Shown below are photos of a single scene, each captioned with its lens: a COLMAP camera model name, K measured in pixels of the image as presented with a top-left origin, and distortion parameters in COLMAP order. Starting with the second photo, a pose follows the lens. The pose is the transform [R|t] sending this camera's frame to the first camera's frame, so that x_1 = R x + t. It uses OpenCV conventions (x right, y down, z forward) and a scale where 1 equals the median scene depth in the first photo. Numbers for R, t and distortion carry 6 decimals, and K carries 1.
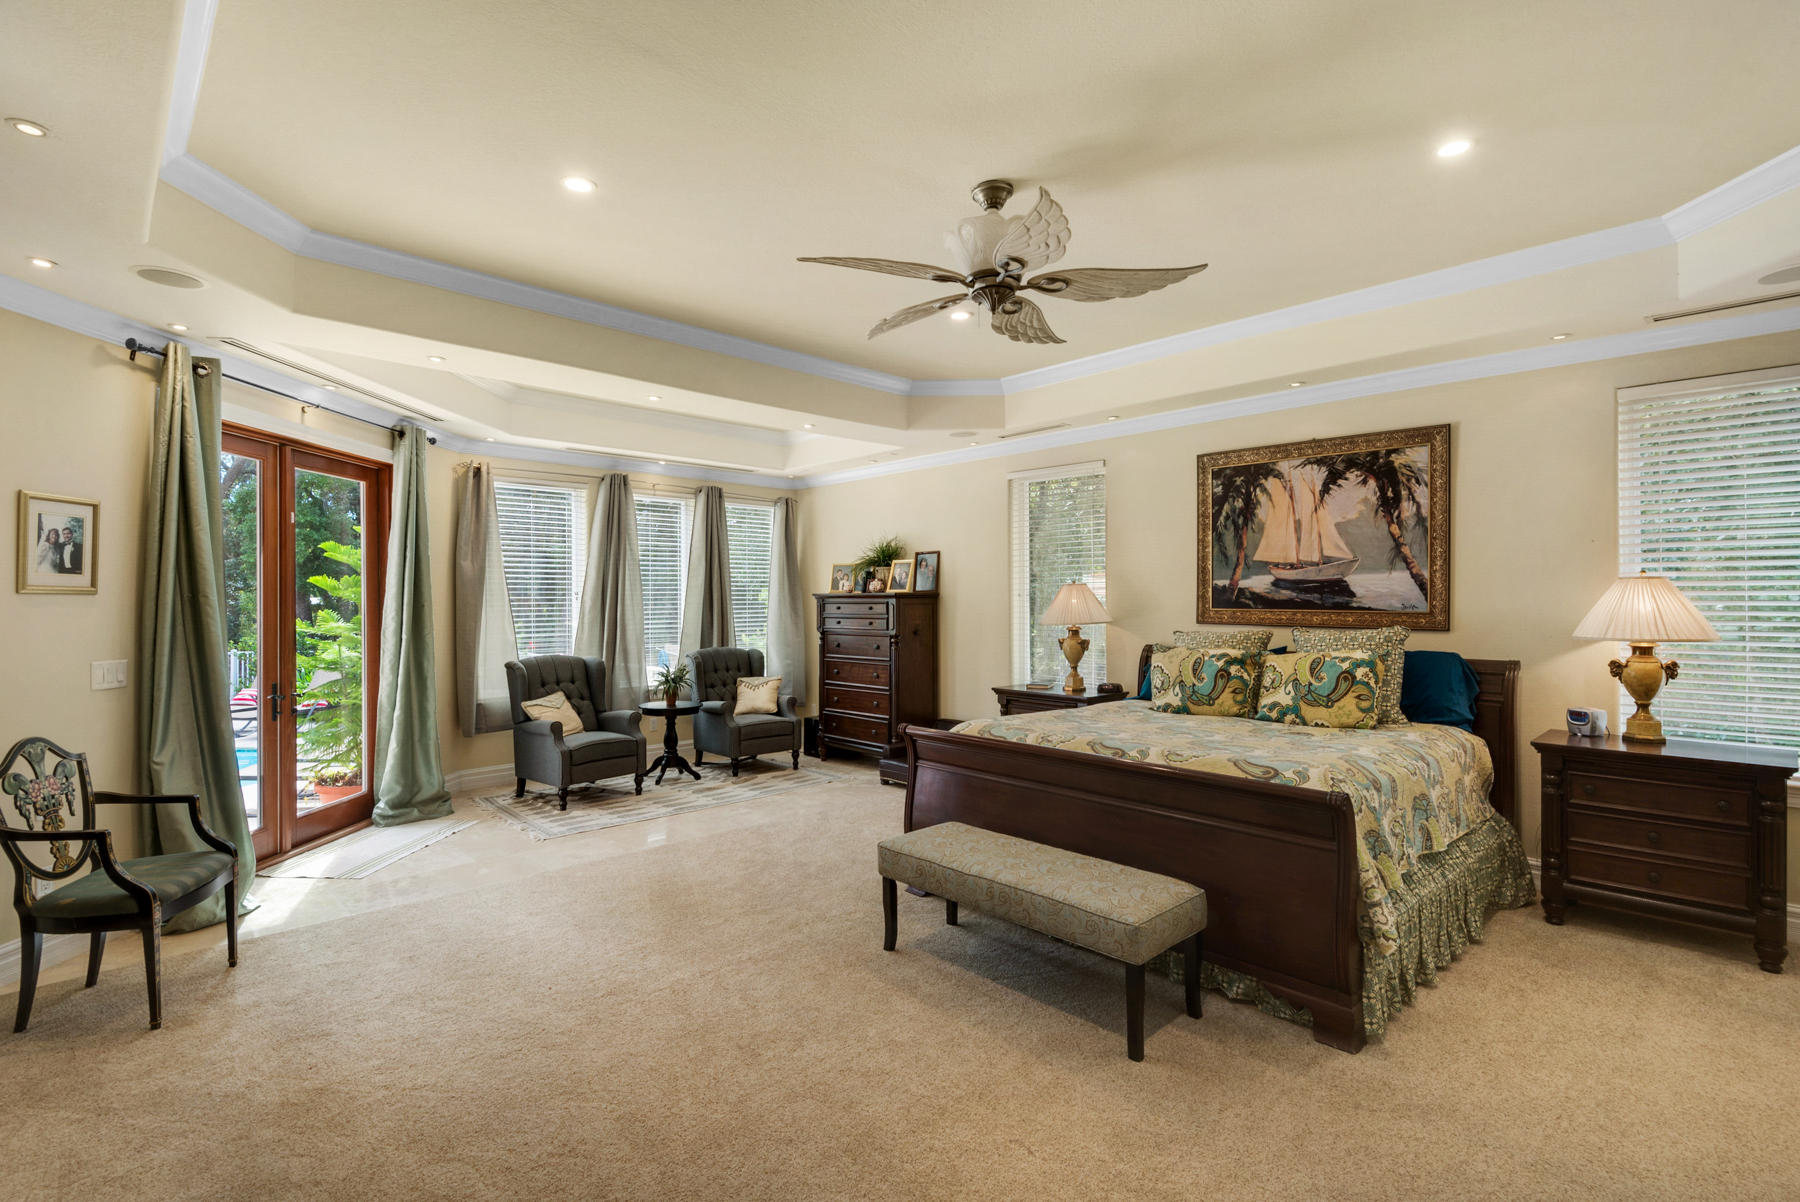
lens RADIAL K [[848.9, 0, 897.8], [0, 848.9, 590.4], [0, 0, 1]] dist [0.006269, -0.006038]
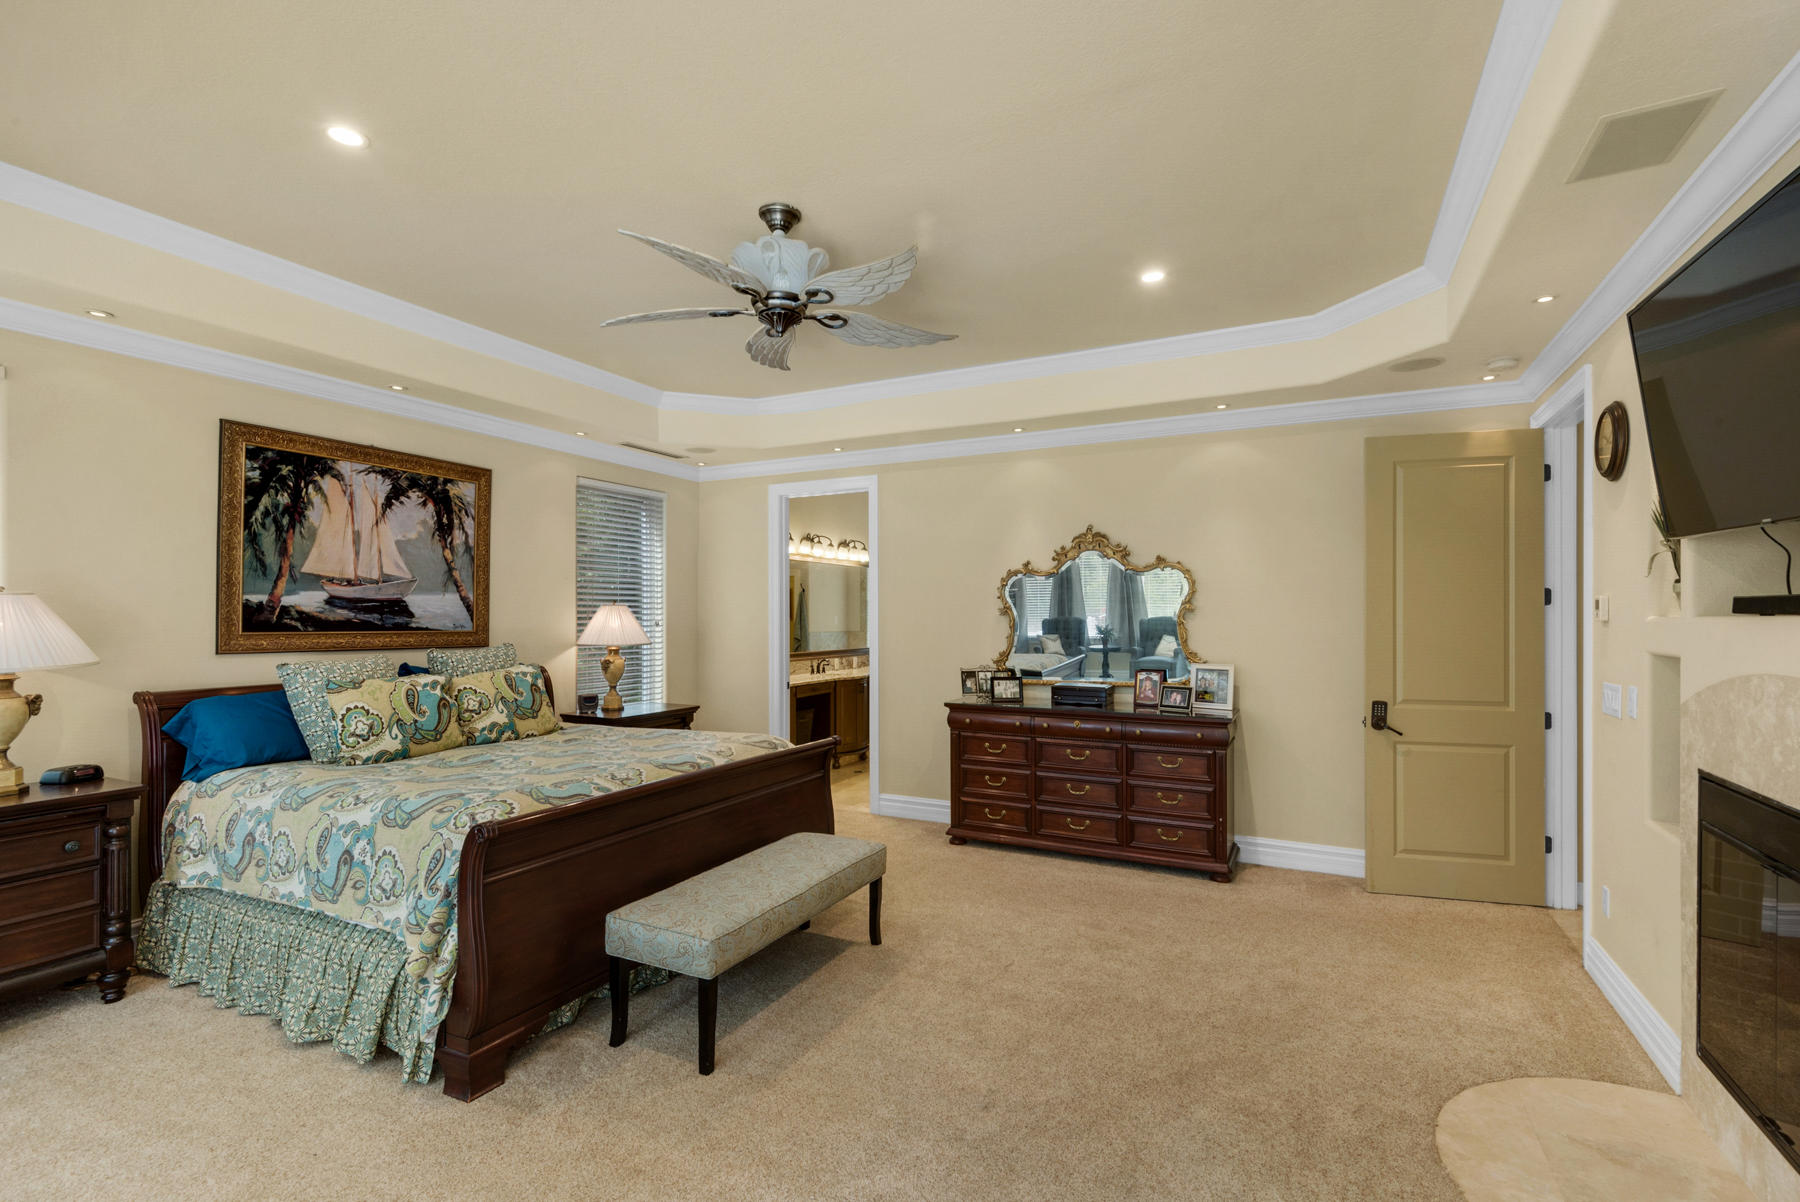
lens RADIAL K [[824.3, 0, 899.6], [0, 824.3, 612.4], [0, 0, 1]] dist [-0.000063, 0.000043]
pose [[-0.346880, 0.006794, 0.937885, -0.557991], [-0.007932, 0.999917, -0.010177, 0.007032], [-0.937876, -0.010969, -0.346798, 0.790634]]
